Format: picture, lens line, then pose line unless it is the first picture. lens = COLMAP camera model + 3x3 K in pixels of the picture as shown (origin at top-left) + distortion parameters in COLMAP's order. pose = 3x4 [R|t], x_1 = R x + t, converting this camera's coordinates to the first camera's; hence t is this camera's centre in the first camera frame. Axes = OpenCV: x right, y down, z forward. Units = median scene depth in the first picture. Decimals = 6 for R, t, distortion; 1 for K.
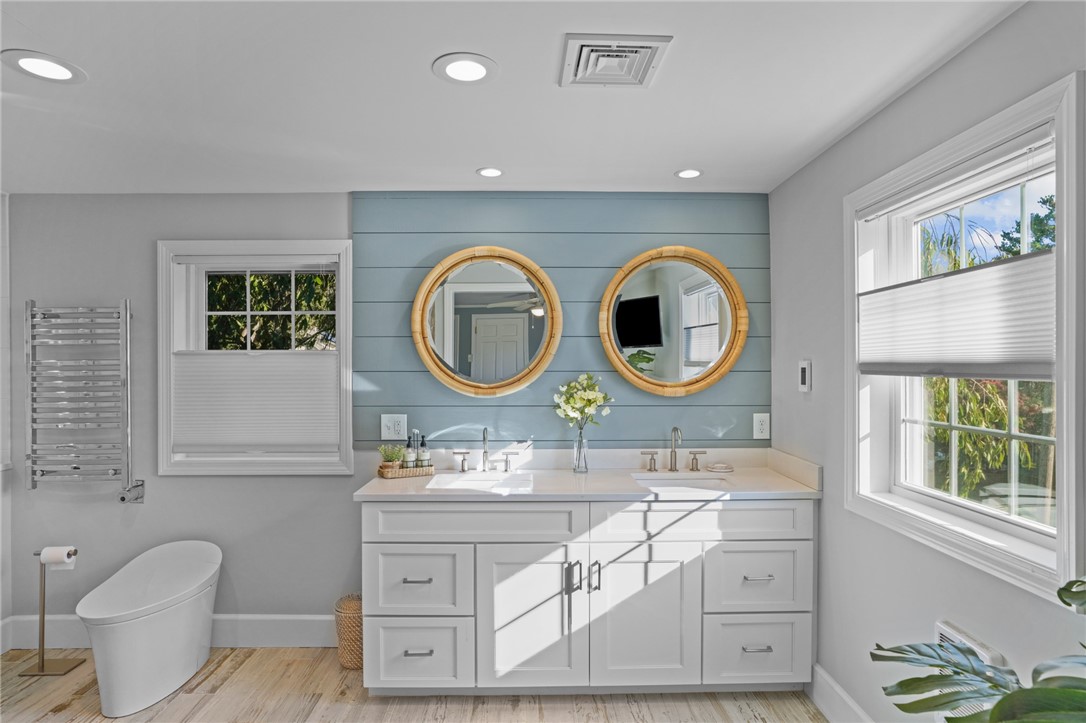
lens RADIAL K [[612.1, 0, 540.6], [0, 612.1, 361.5], [0, 0, 1]] dist [-0.019901, 0.002600]
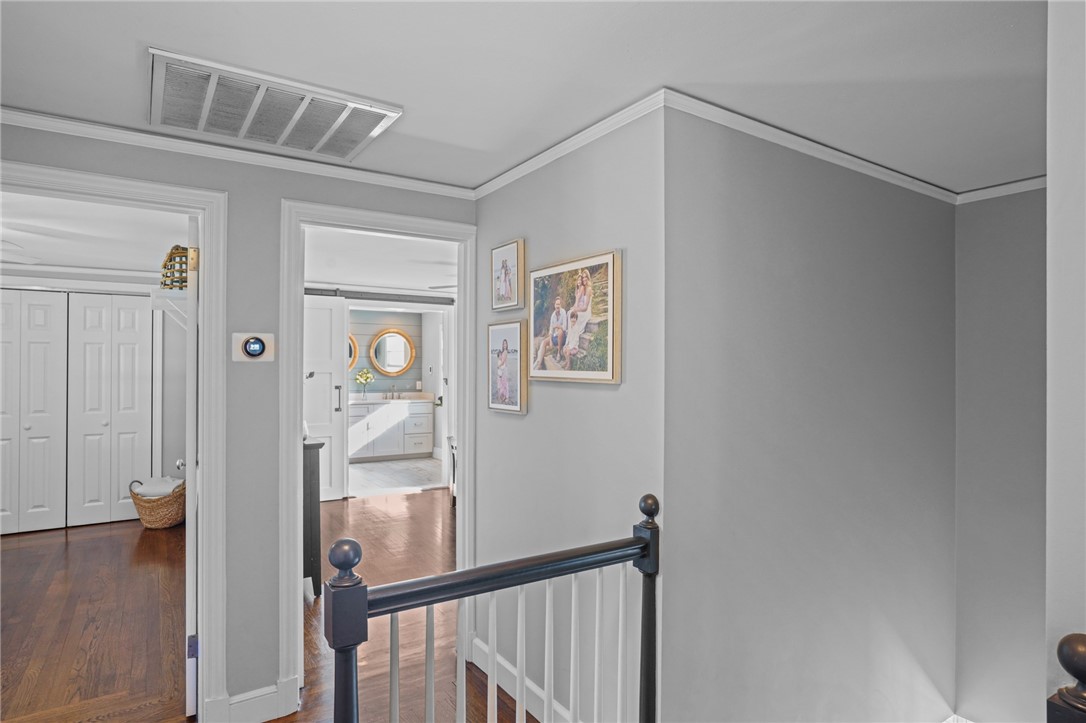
lens RADIAL K [[612.1, 0, 540.6], [0, 612.1, 361.5], [0, 0, 1]] dist [-0.019901, 0.002600]
pose [[0.842308, 0.007921, 0.538938, -0.872155], [-0.007949, 0.999966, -0.002273, -0.018569], [-0.538937, -0.002369, 0.842343, -2.150492]]
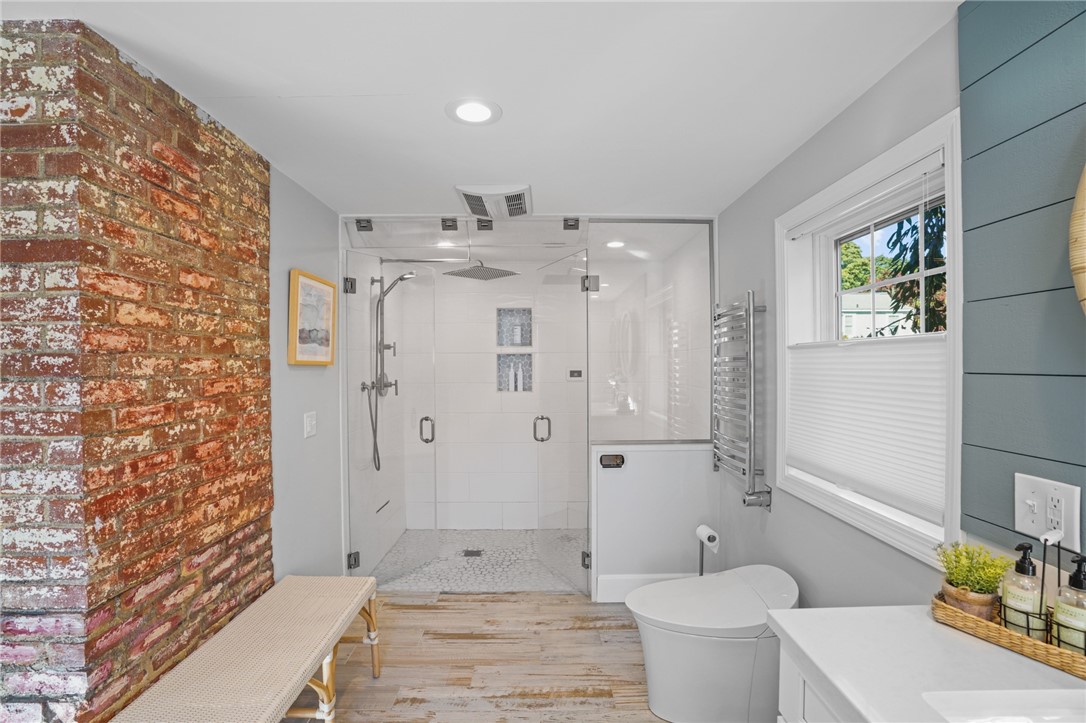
lens RADIAL K [[494.2, 0, 541.5], [0, 494.2, 370.1], [0, 0, 1]] dist [-0.005473, -0.000349]
pose [[-0.027718, 0.015474, -0.999496, 0.098792], [0.015046, 0.999773, 0.015061, 0.002930], [0.999503, -0.014621, -0.027945, 0.685138]]
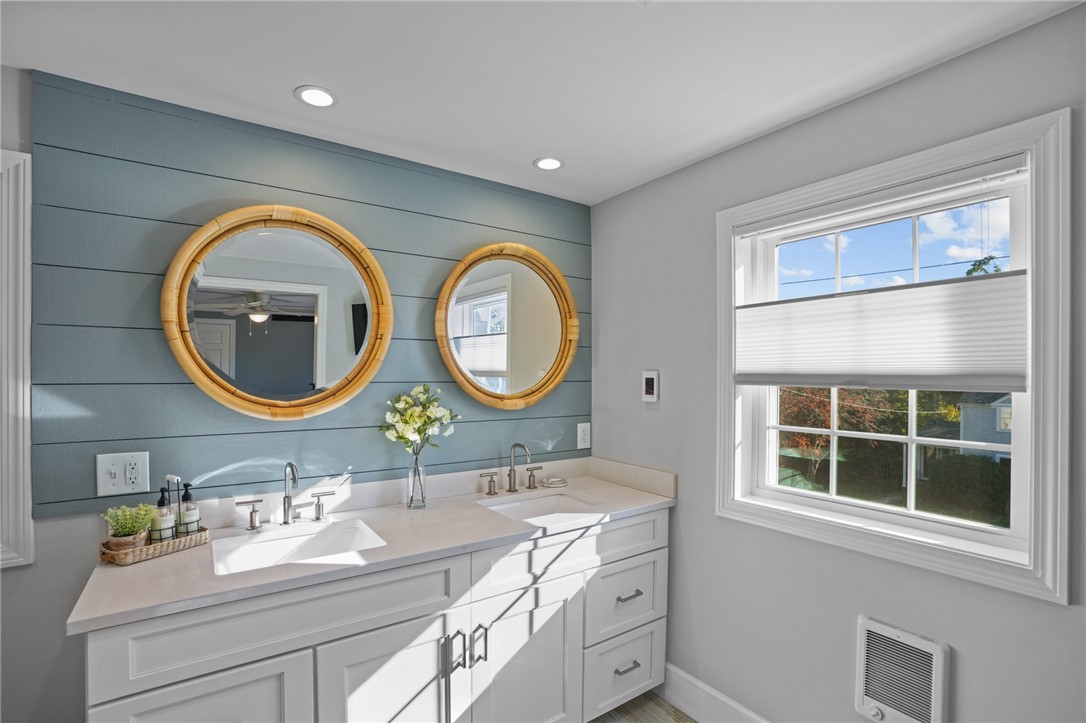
lens RADIAL K [[506.8, 0, 541.0], [0, 506.8, 374.7], [0, 0, 1]] dist [-0.069116, 0.028839]
pose [[0.828440, 0.003349, 0.560068, -0.170878], [-0.007276, 0.999962, 0.004783, 0.001690], [-0.560030, -0.008038, 0.828433, 0.361228]]
